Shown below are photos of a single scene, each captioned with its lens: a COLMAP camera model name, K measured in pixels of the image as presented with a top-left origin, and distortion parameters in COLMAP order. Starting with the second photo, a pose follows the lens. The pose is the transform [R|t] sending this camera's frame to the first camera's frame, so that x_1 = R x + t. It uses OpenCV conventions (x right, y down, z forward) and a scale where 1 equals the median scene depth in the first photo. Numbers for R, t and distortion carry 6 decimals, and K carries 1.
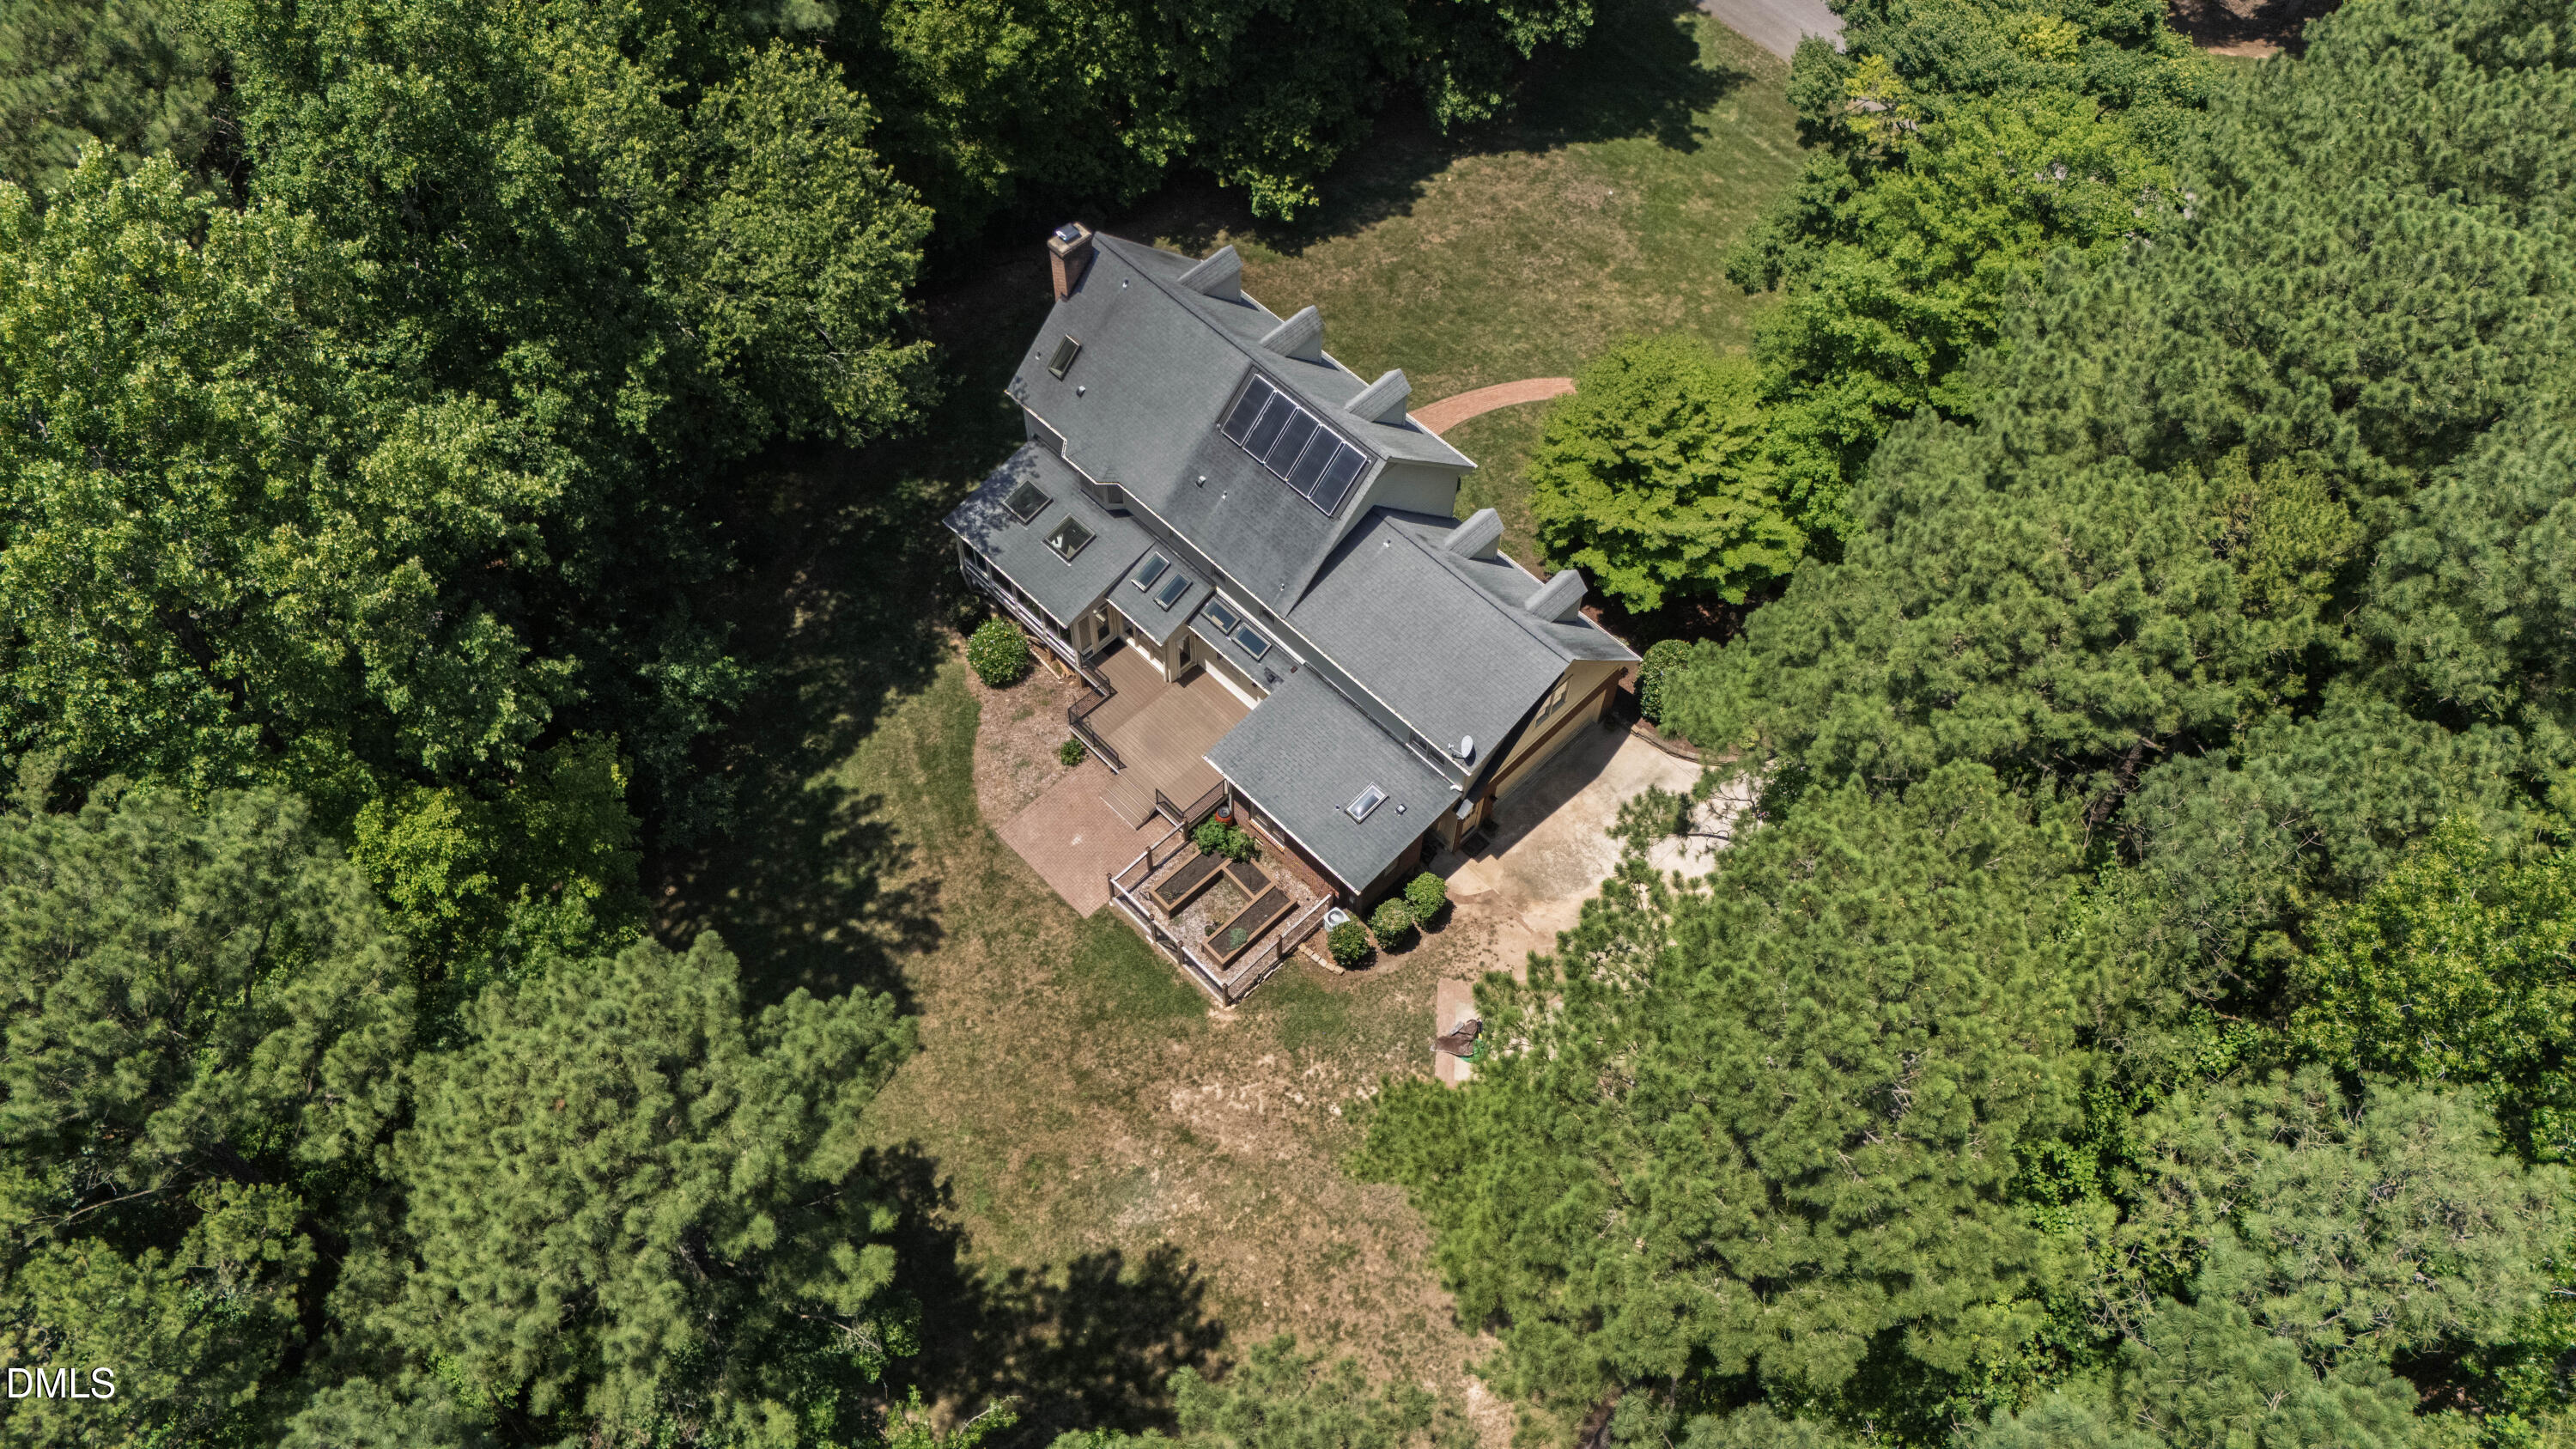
lens RADIAL K [[1892.8, 0, 1288.9], [0, 1892.8, 734.2], [0, 0, 1]] dist [0.065853, -0.074855]
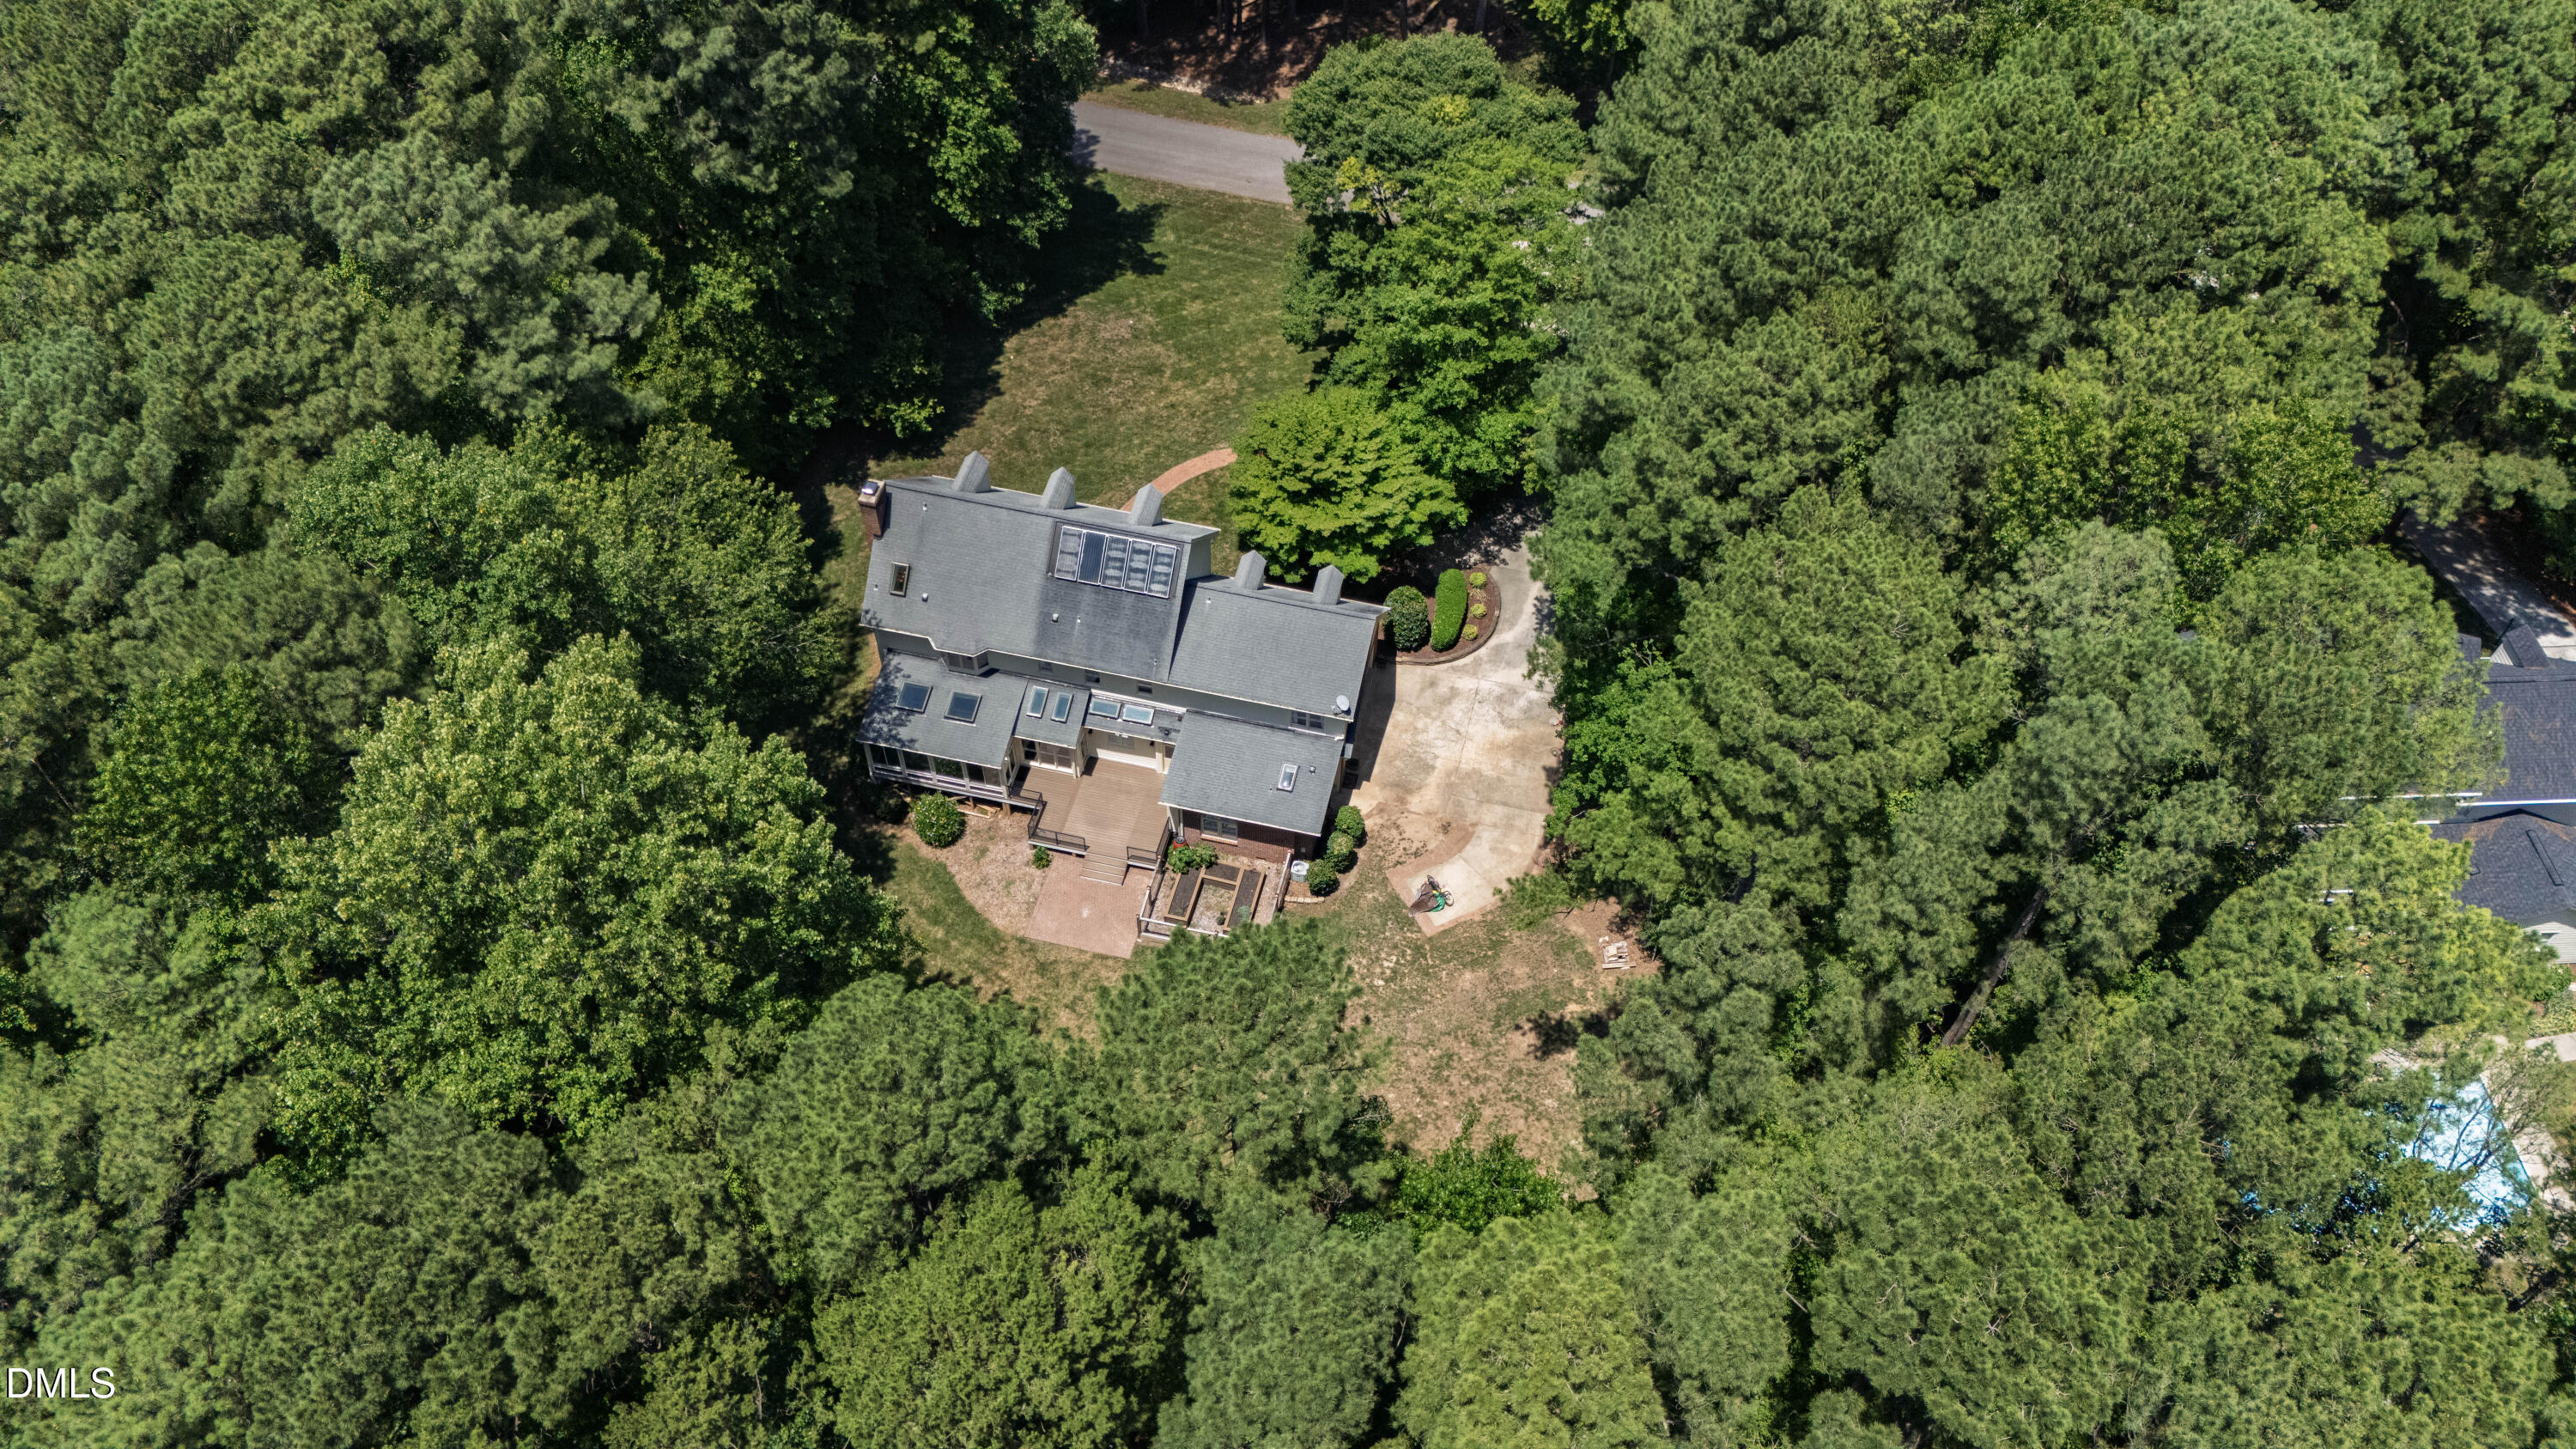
lens RADIAL K [[1892.8, 0, 1288.9], [0, 1892.8, 734.2], [0, 0, 1]] dist [0.065853, -0.074855]
pose [[0.848376, -0.422214, 0.319364, -0.349712], [0.442246, 0.896828, 0.010844, -0.004928], [-0.290993, 0.132037, 0.947570, -0.263079]]
